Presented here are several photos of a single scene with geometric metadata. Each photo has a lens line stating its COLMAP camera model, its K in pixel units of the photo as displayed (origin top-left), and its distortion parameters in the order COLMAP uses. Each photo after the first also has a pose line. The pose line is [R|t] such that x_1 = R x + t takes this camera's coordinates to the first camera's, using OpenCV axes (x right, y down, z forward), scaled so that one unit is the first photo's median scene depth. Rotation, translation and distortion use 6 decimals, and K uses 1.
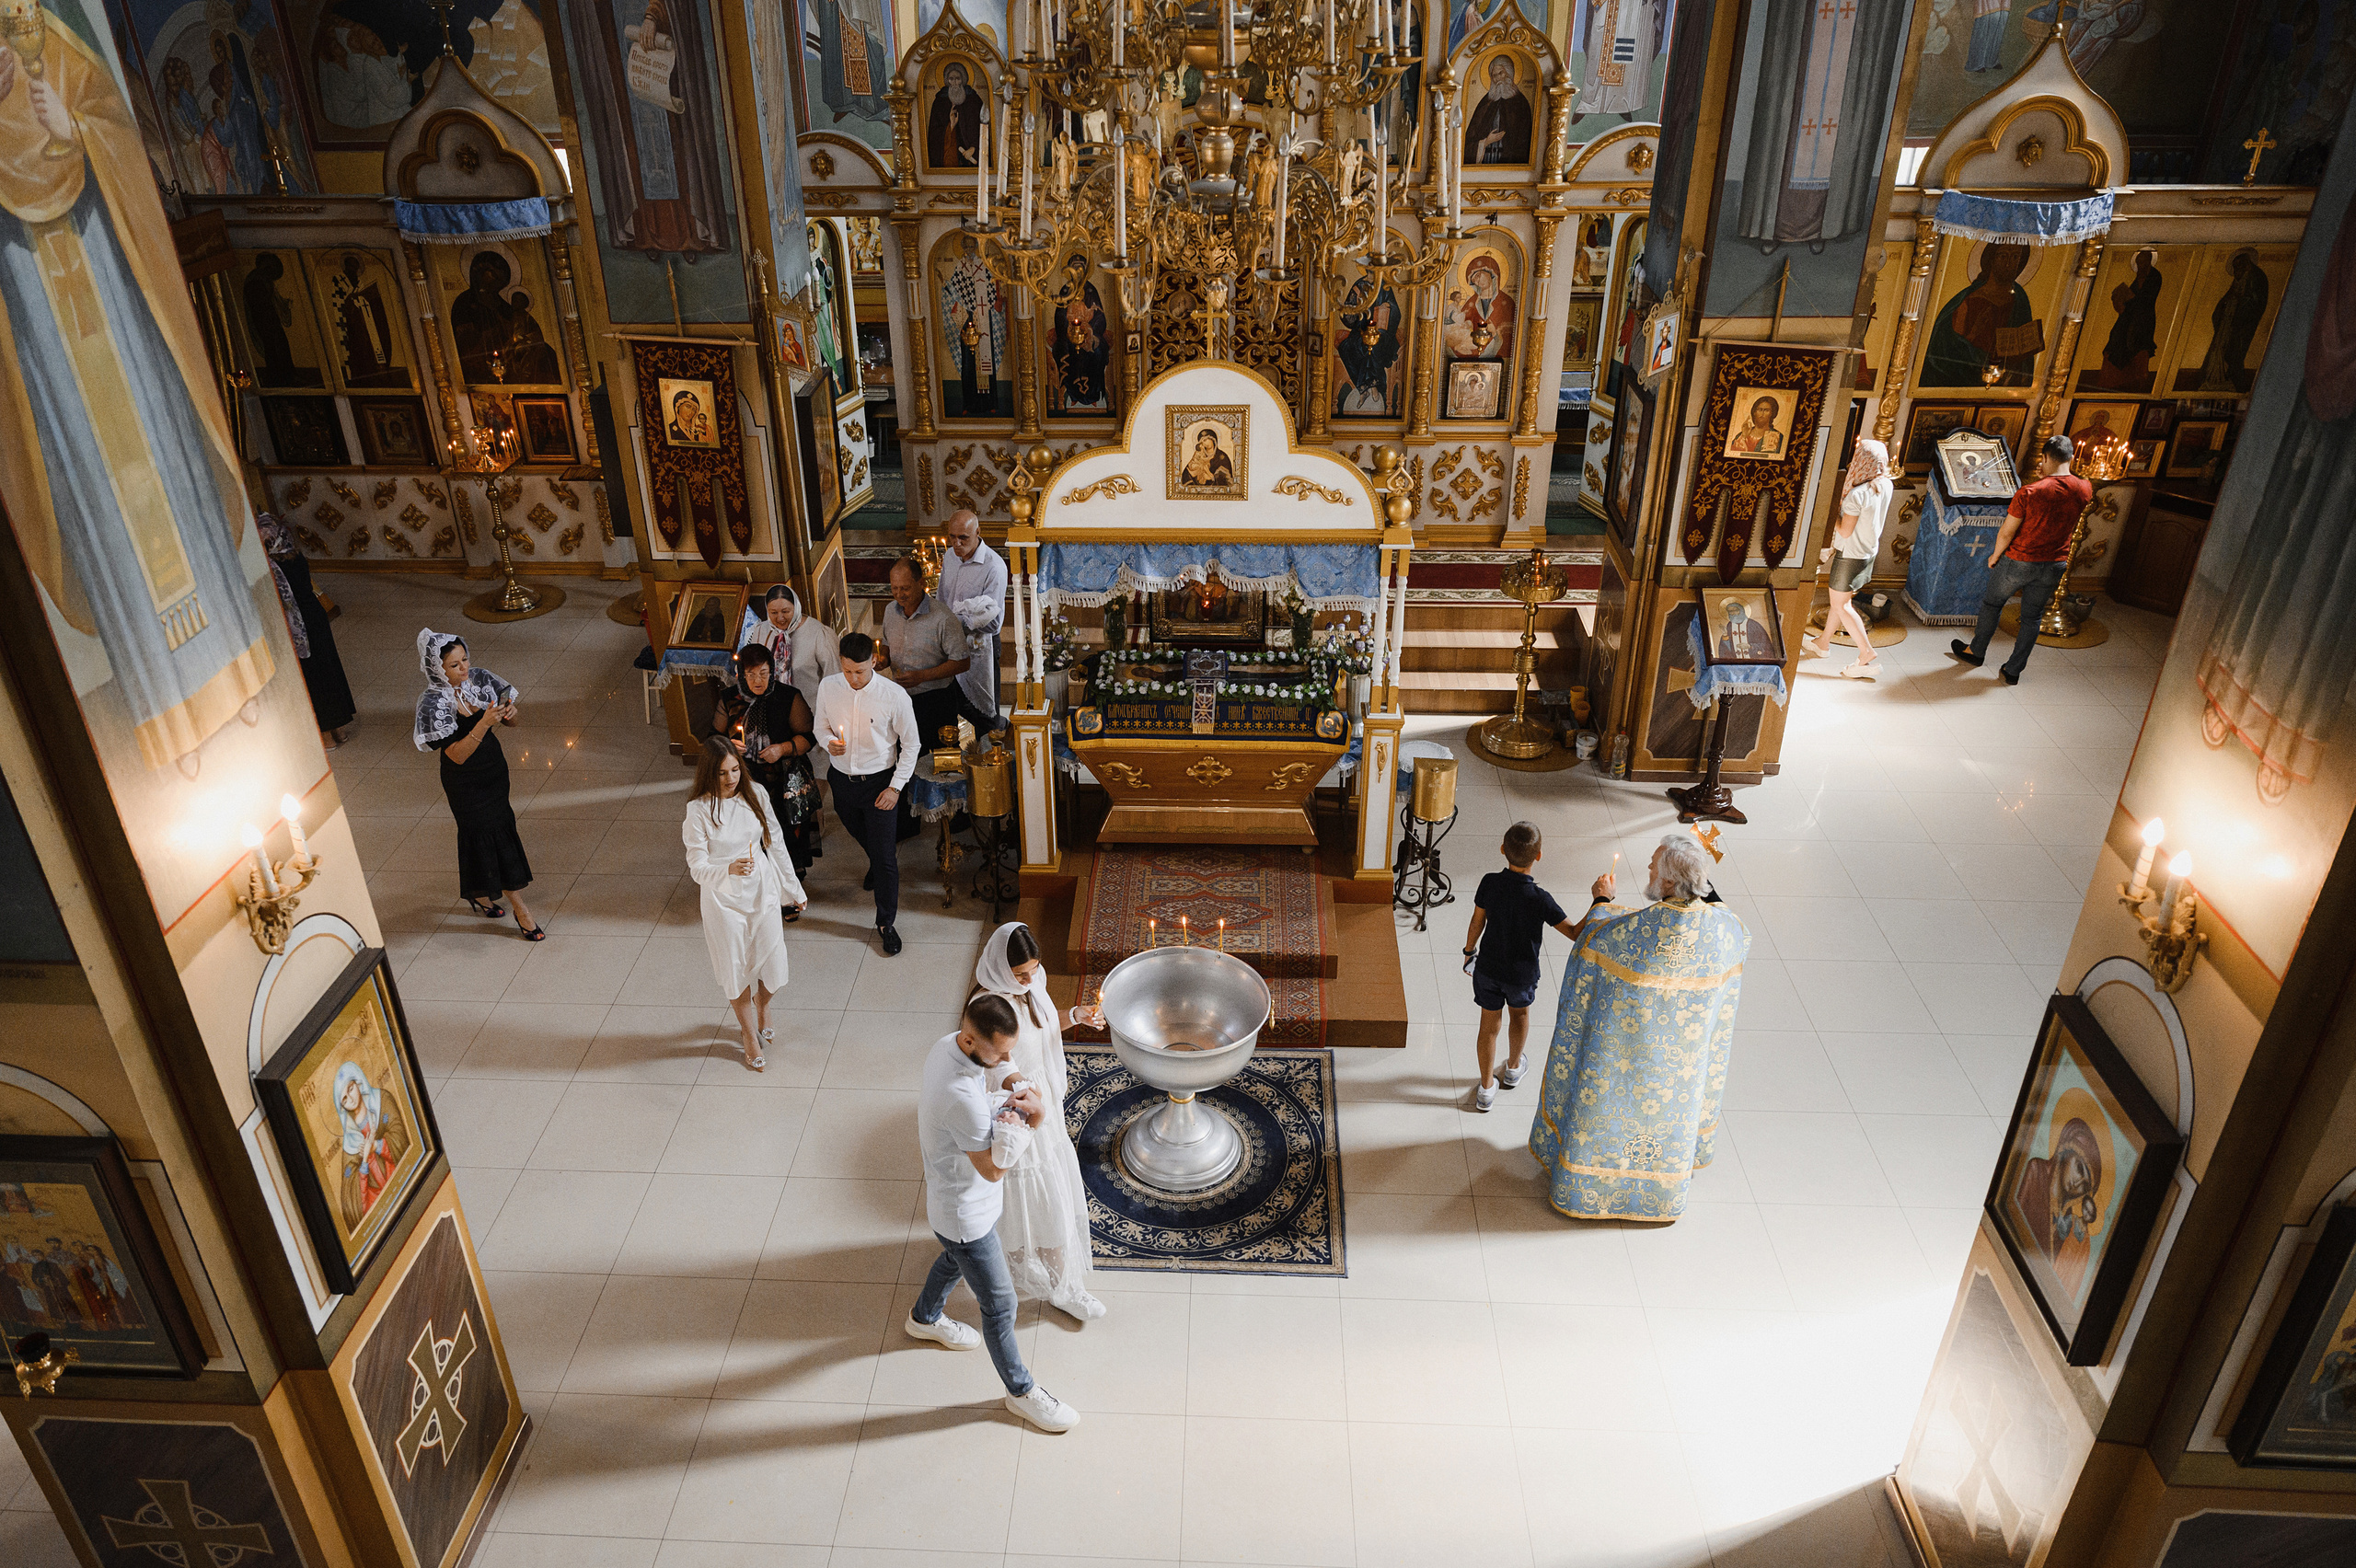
lens RADIAL K [[1649.2, 0, 1139.5], [0, 1649.2, 809.1], [0, 0, 1]] dist [0.002053, 0.006788]
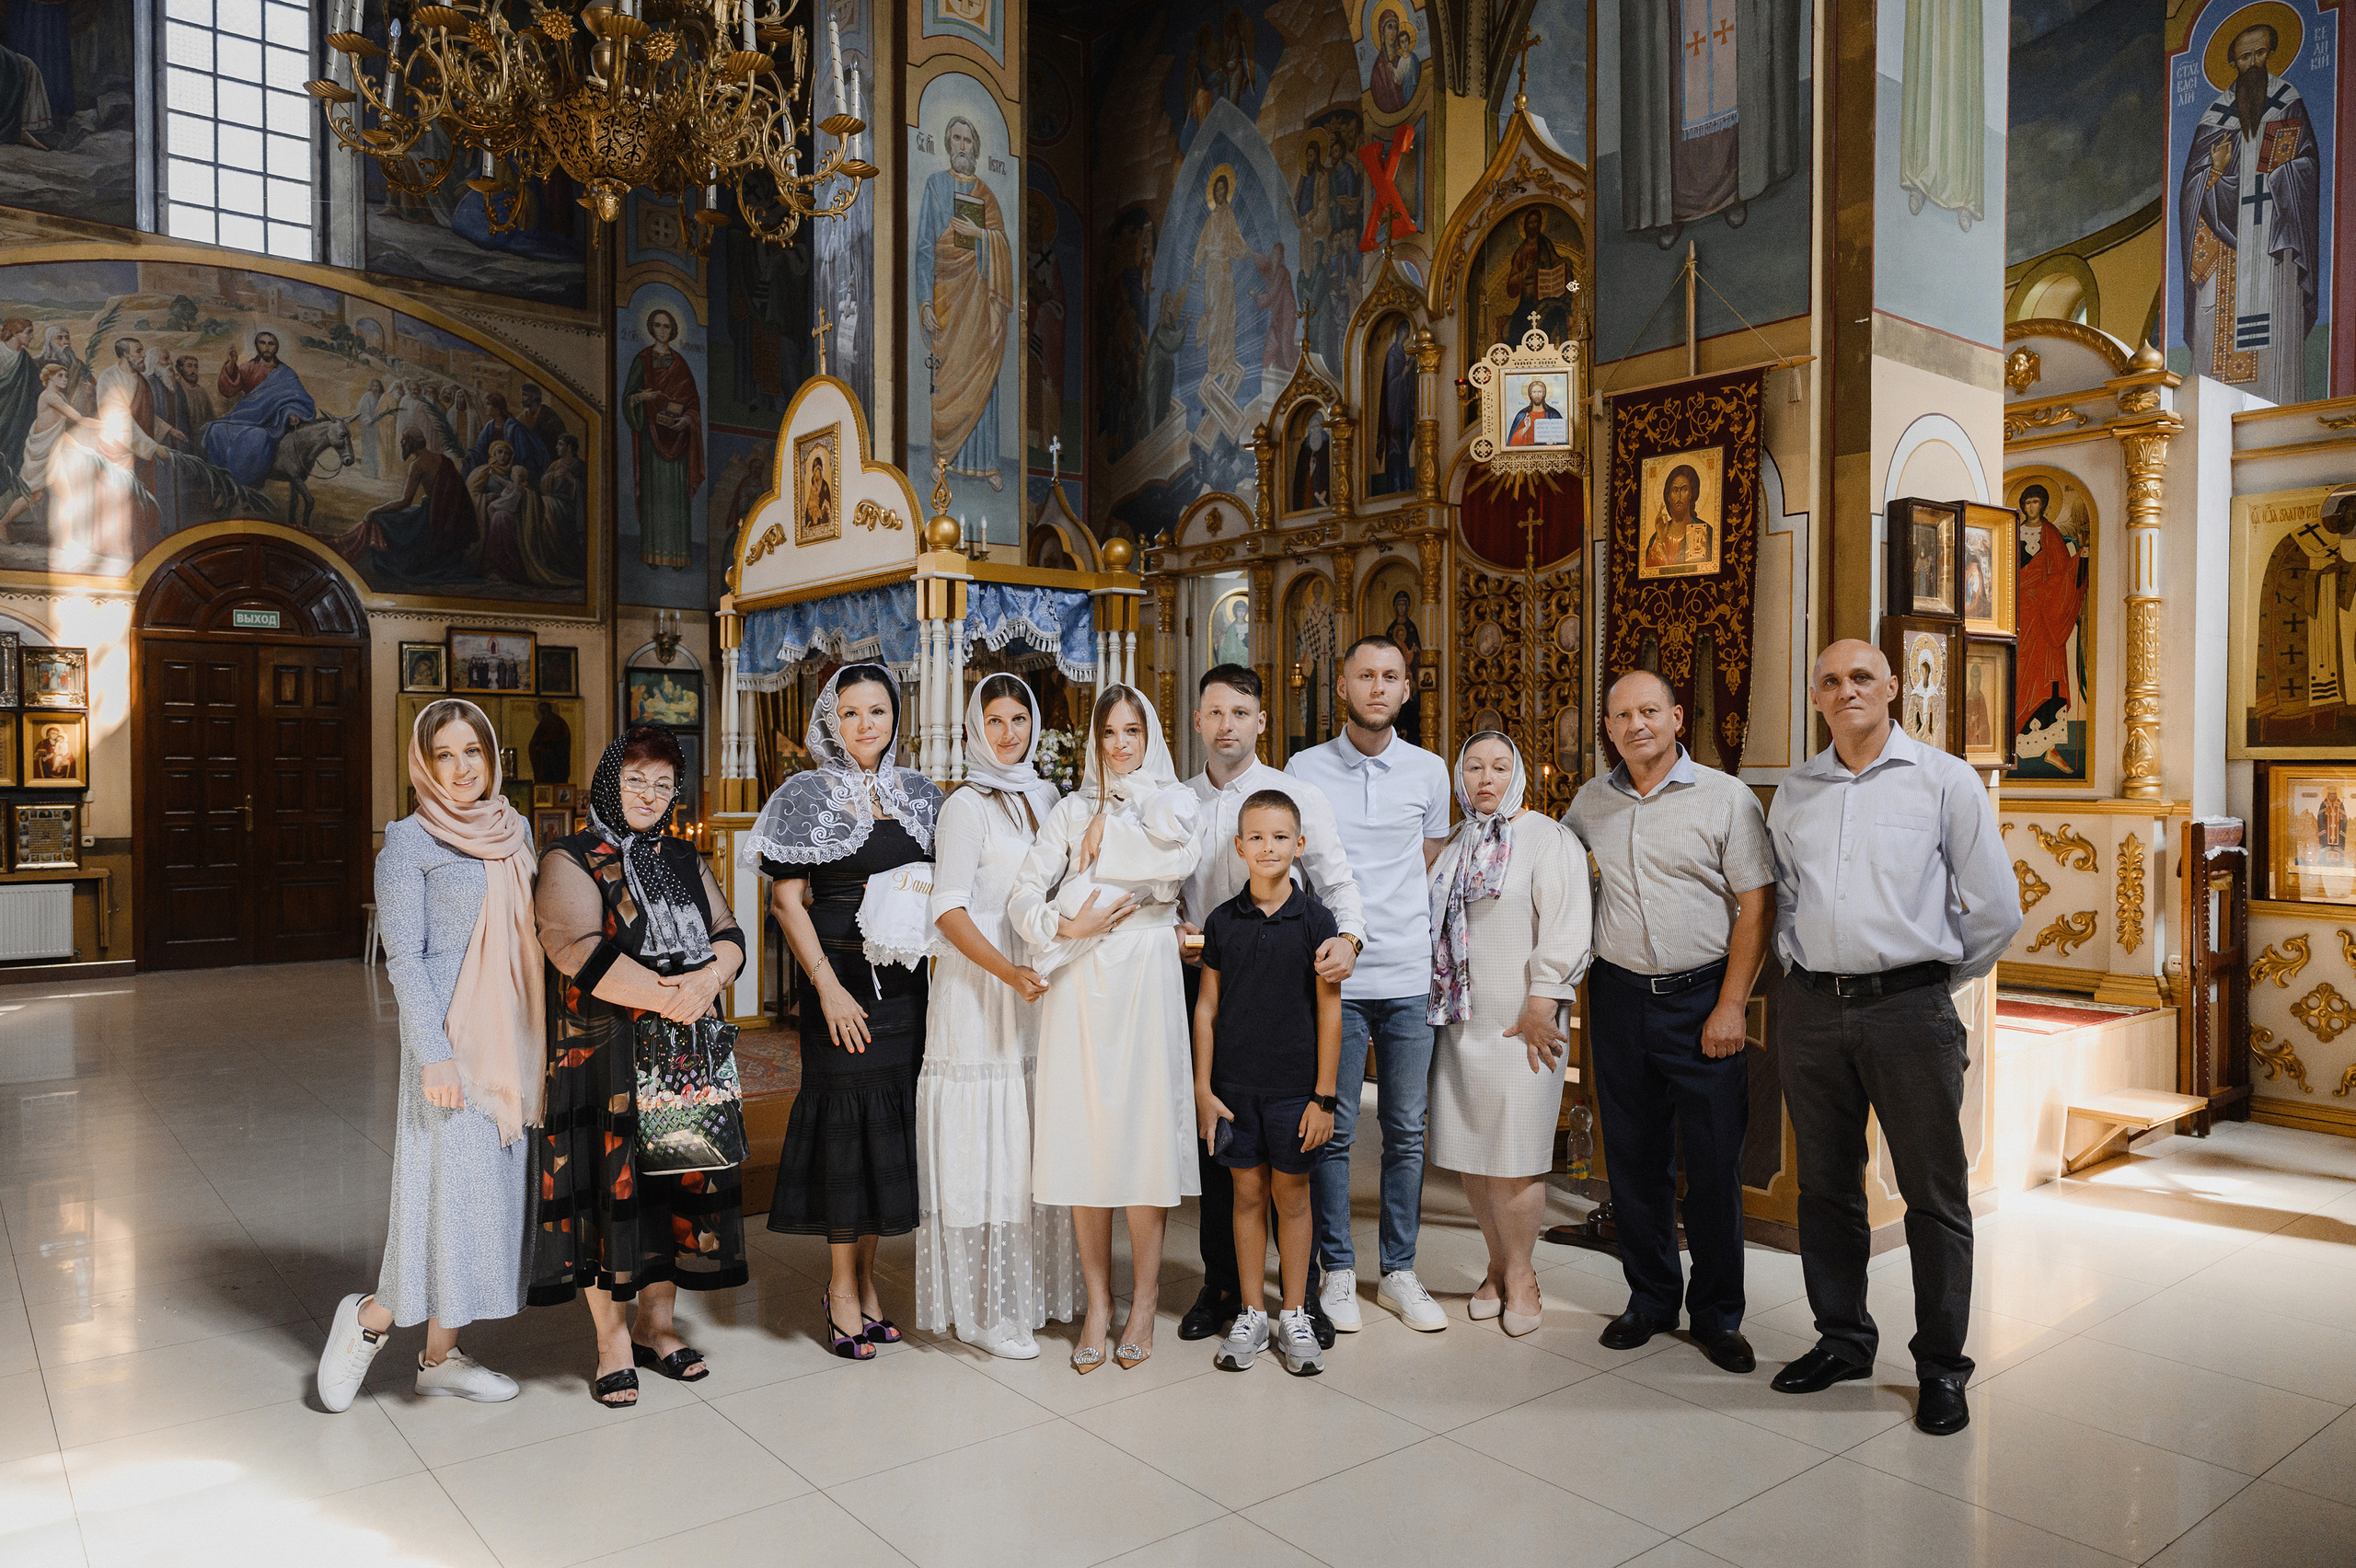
lens RADIAL K [[1606.6, 0, 1177.7], [0, 1606.6, 810.2], [0, 0, 1]] dist [0.001725, -0.000787]
pose [[0.665410, 0.035994, -0.745610, 0.683929], [-0.385561, 0.871860, -0.301999, 0.097838], [0.639197, 0.488431, 0.594022, 0.597927]]
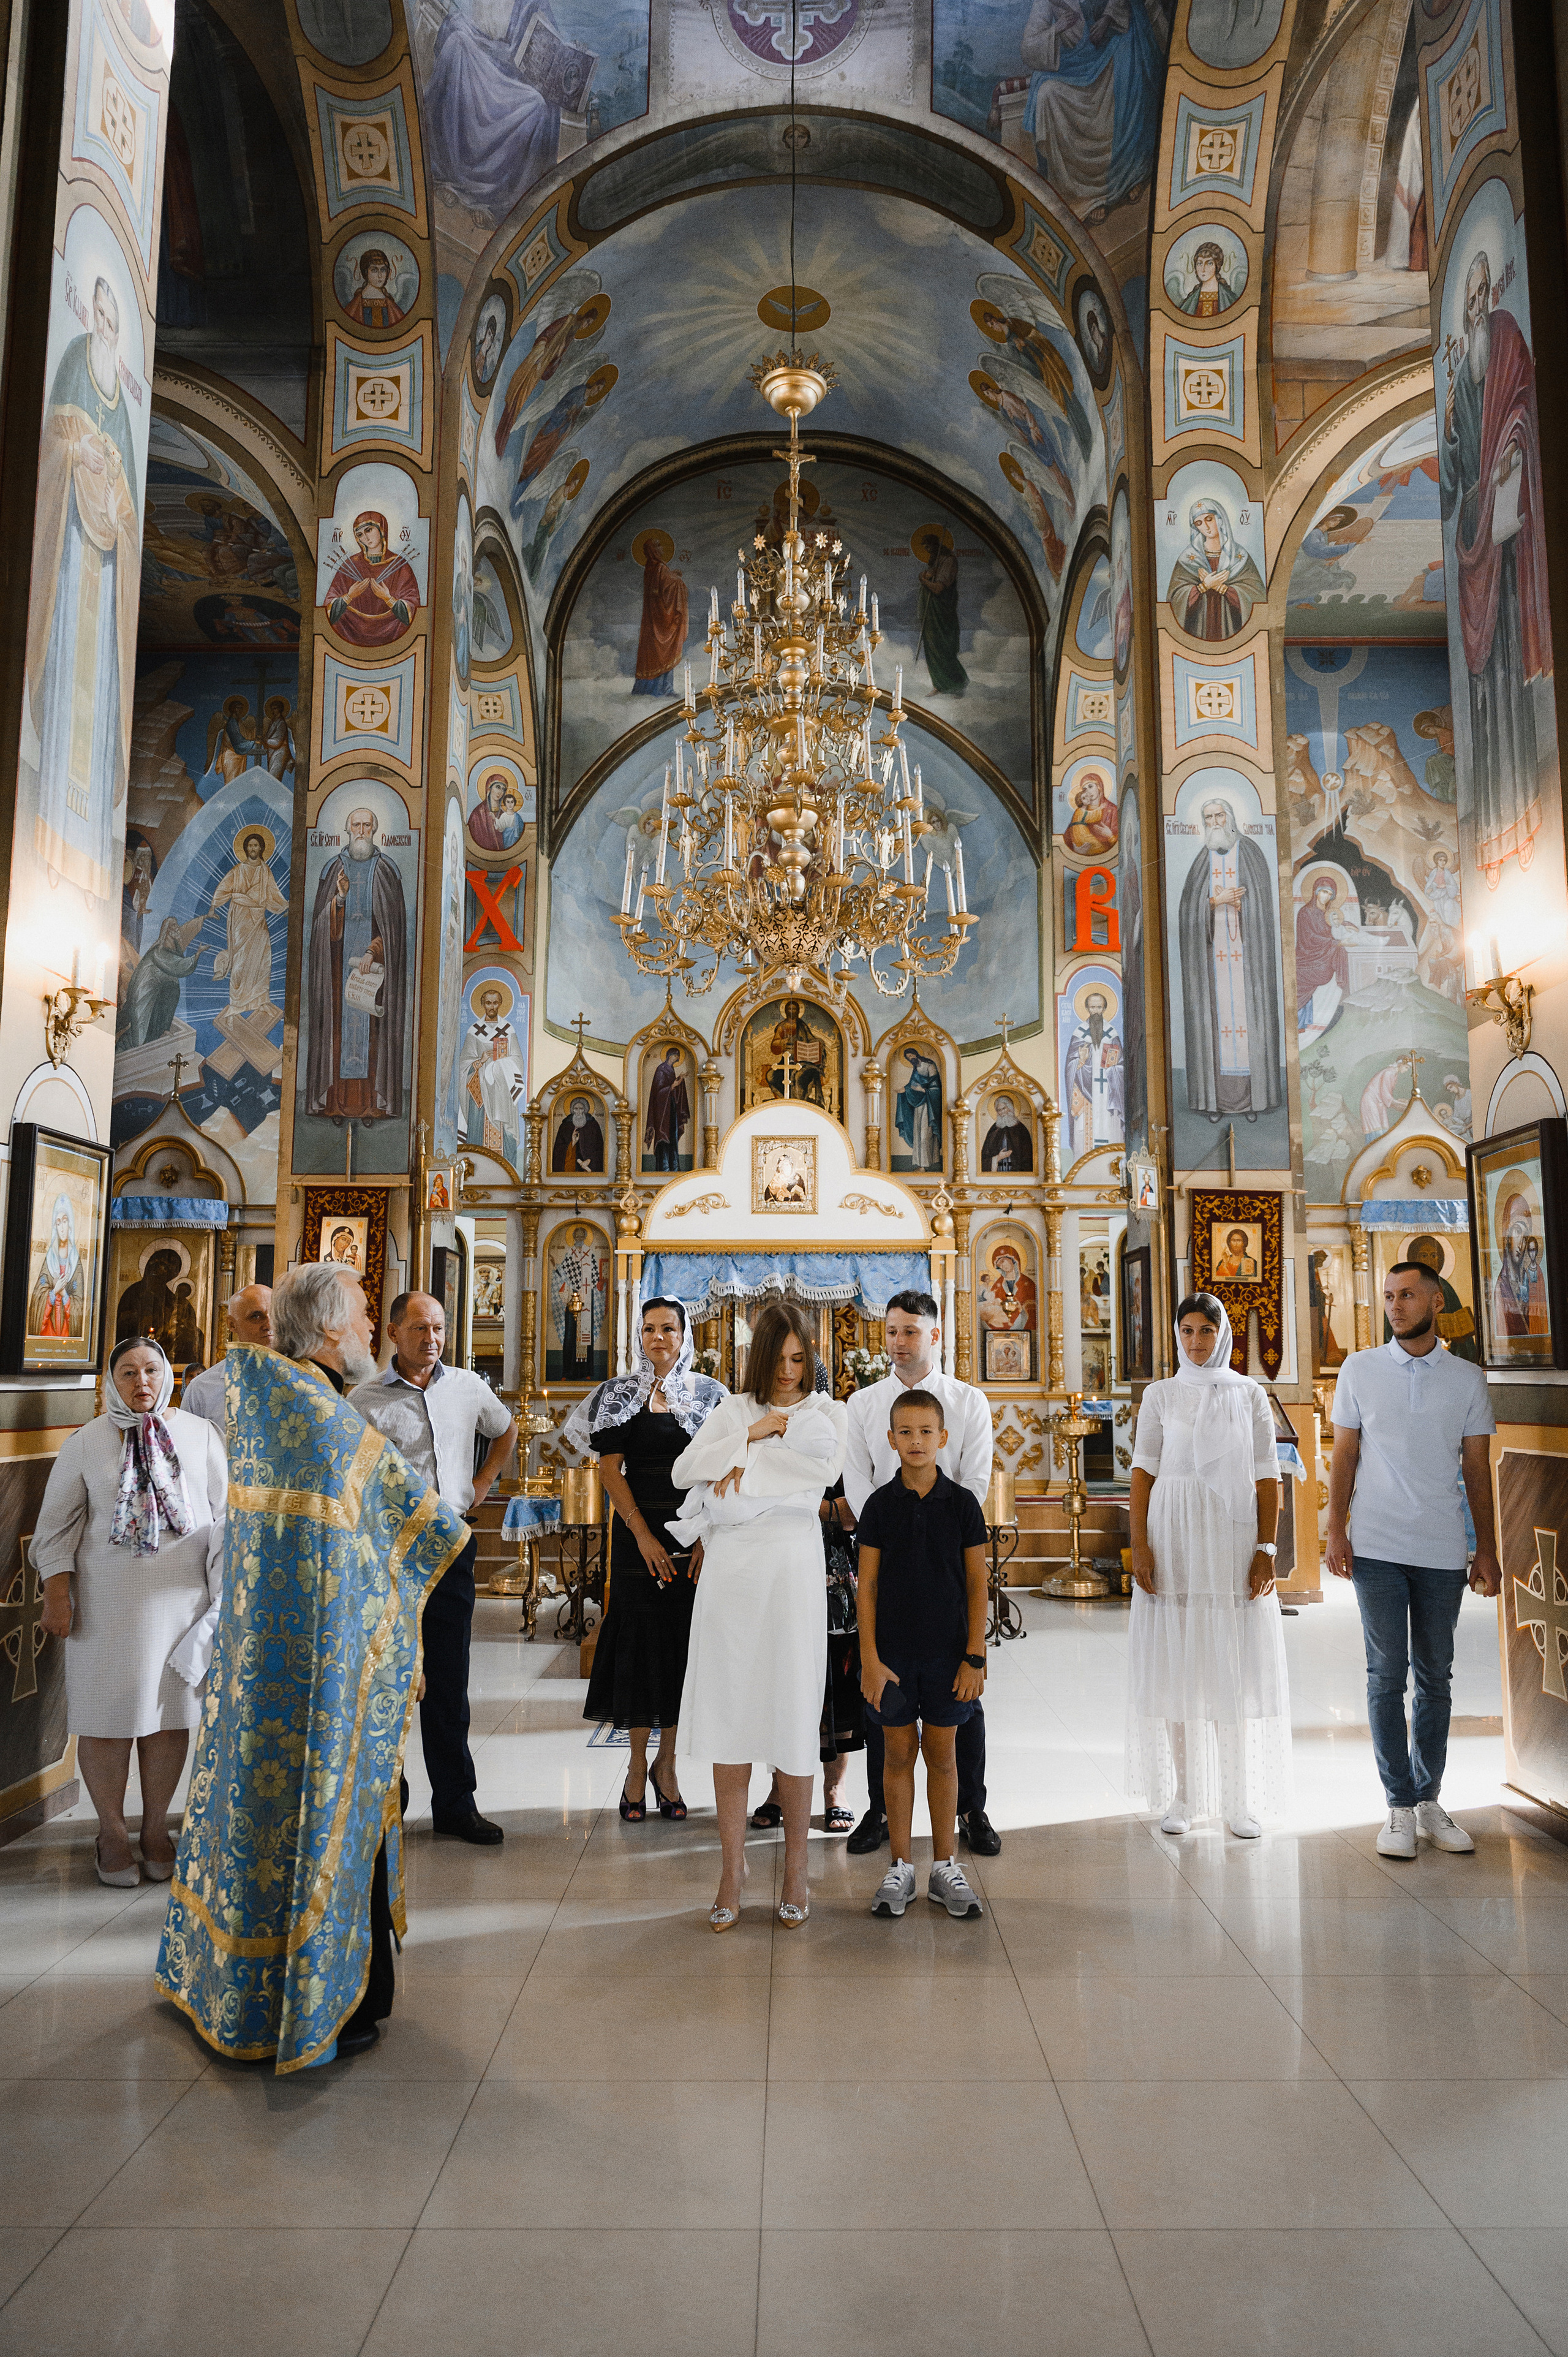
lens RADIAL K [[1649.7, 0, 784.0], [0, 1649.7, 1178.5], [0, 0, 1]] dist [0.002053, 0.006788]
pose [[0.998671, 0.022804, 0.046215, -0.014100], [0.009816, 0.796192, -0.604964, 0.454290], [-0.050592, 0.604614, 0.794910, 0.017266]]
